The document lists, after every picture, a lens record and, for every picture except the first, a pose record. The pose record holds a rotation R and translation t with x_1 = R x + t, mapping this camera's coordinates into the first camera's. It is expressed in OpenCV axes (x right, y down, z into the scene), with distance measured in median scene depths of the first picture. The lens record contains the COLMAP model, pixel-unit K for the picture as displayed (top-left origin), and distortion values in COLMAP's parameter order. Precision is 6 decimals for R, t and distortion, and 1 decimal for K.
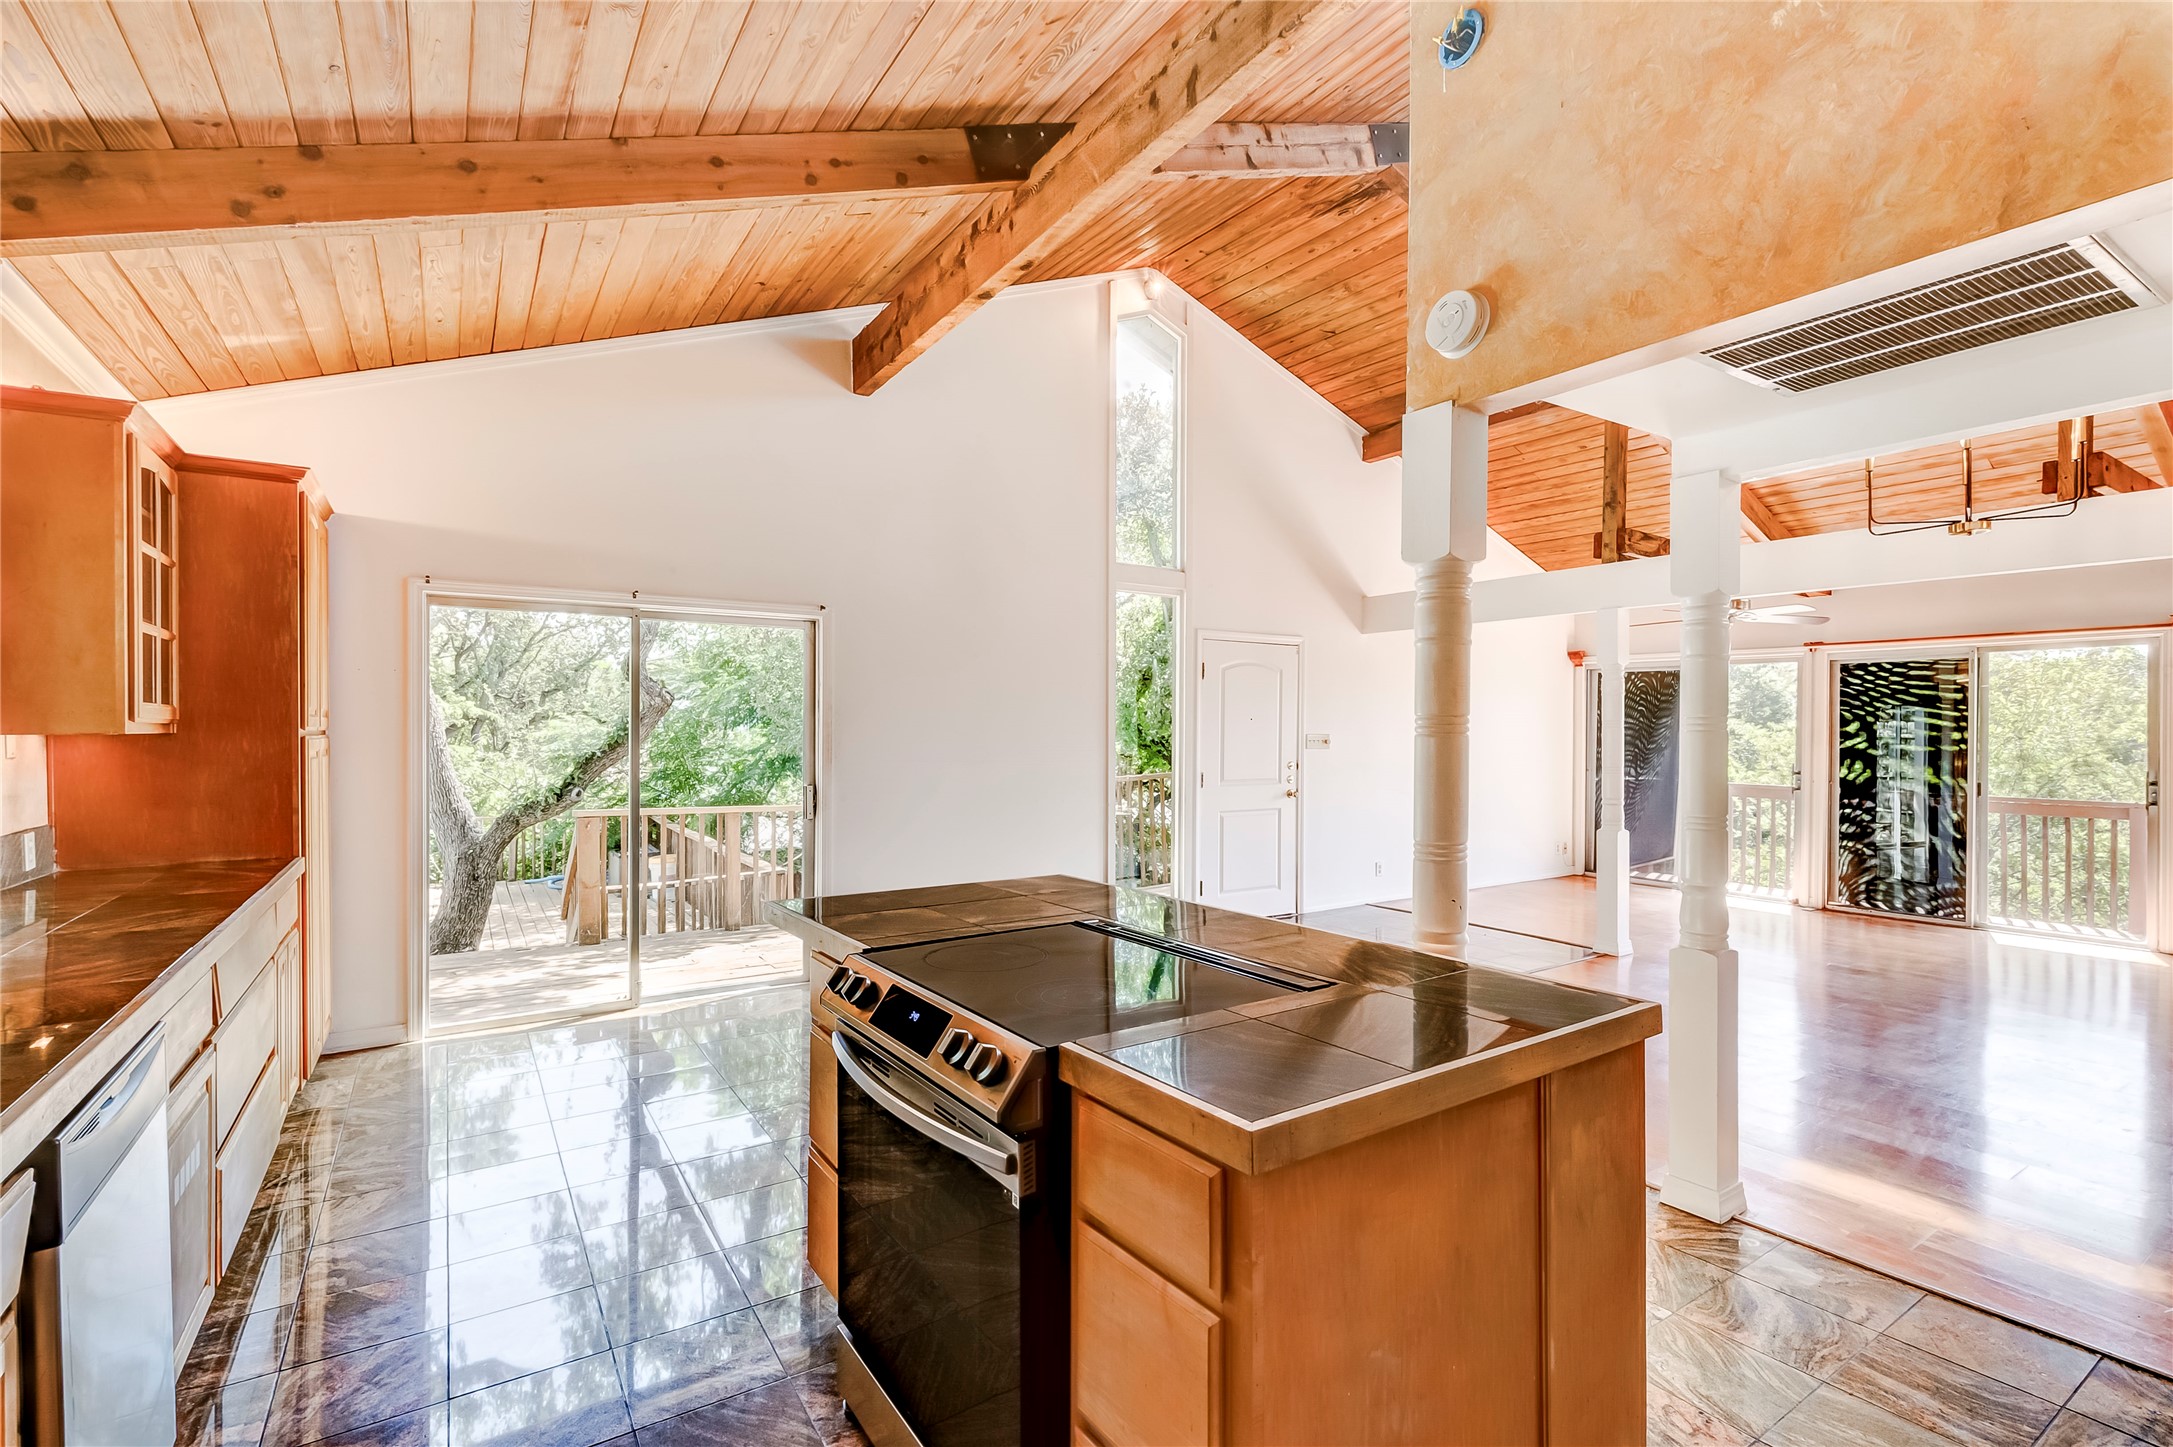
lens RADIAL K [[986.5, 0, 1094.5], [0, 986.5, 729.3], [0, 0, 1]] dist [0.001691, 0.000025]
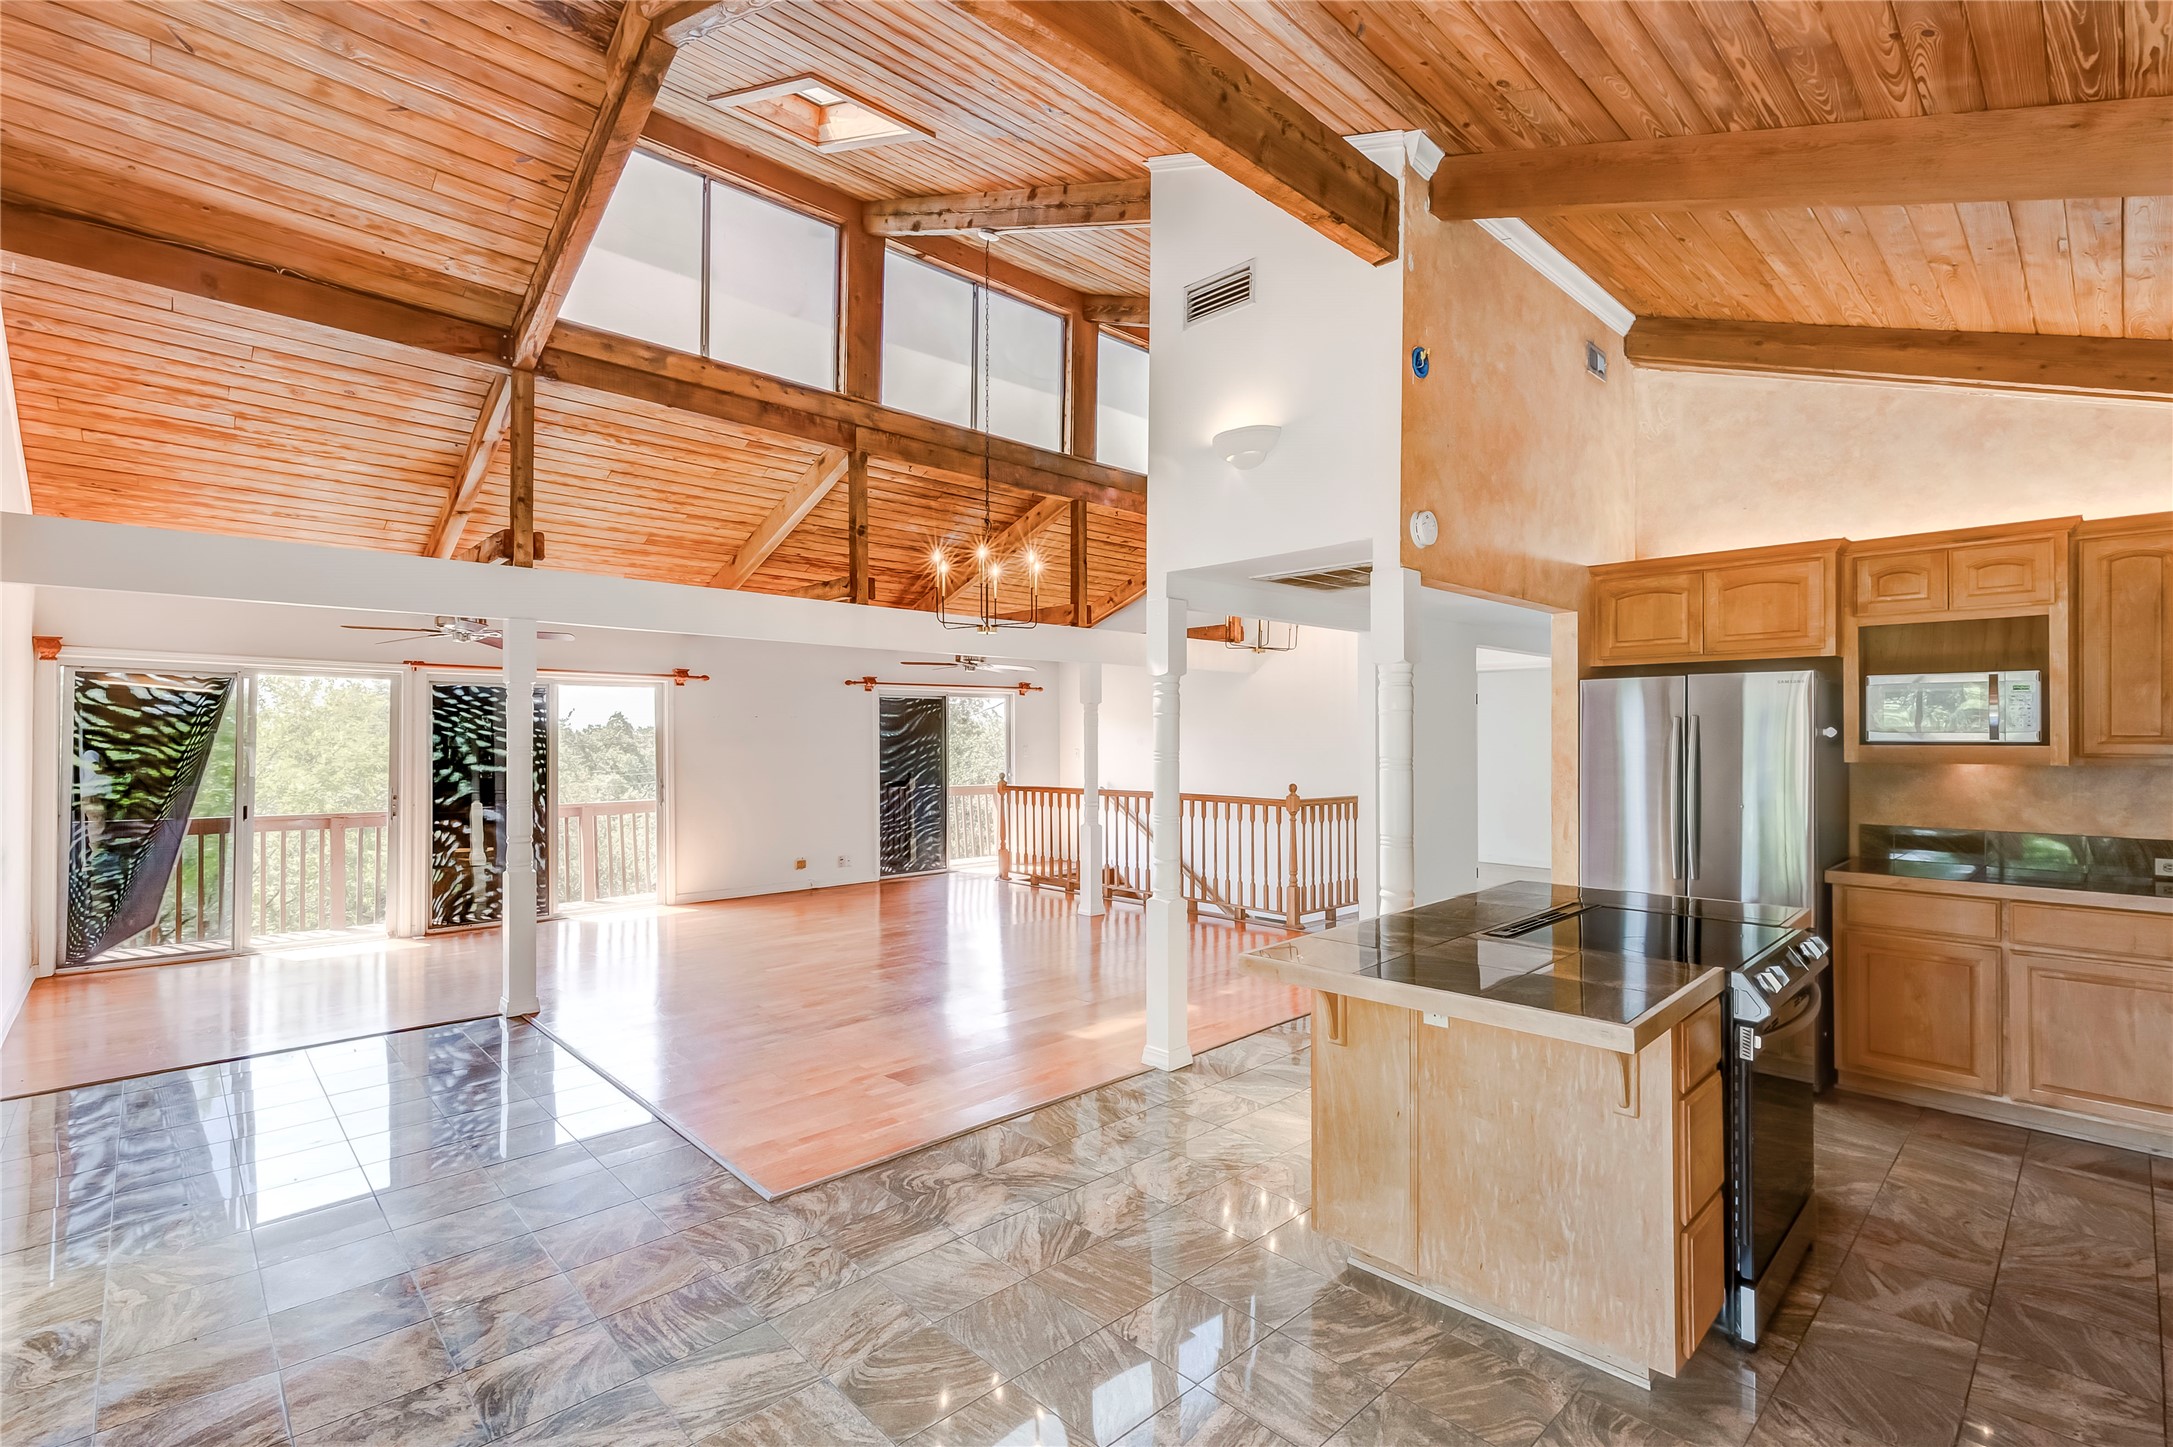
lens RADIAL K [[986.5, 0, 1094.8], [0, 986.5, 728.5], [0, 0, 1]] dist [0.001691, 0.000025]
pose [[-0.181588, 0.007283, 0.983348, -0.352425], [0.002787, 0.999972, -0.006891, -0.014616], [-0.983371, 0.001489, -0.181603, 0.539503]]
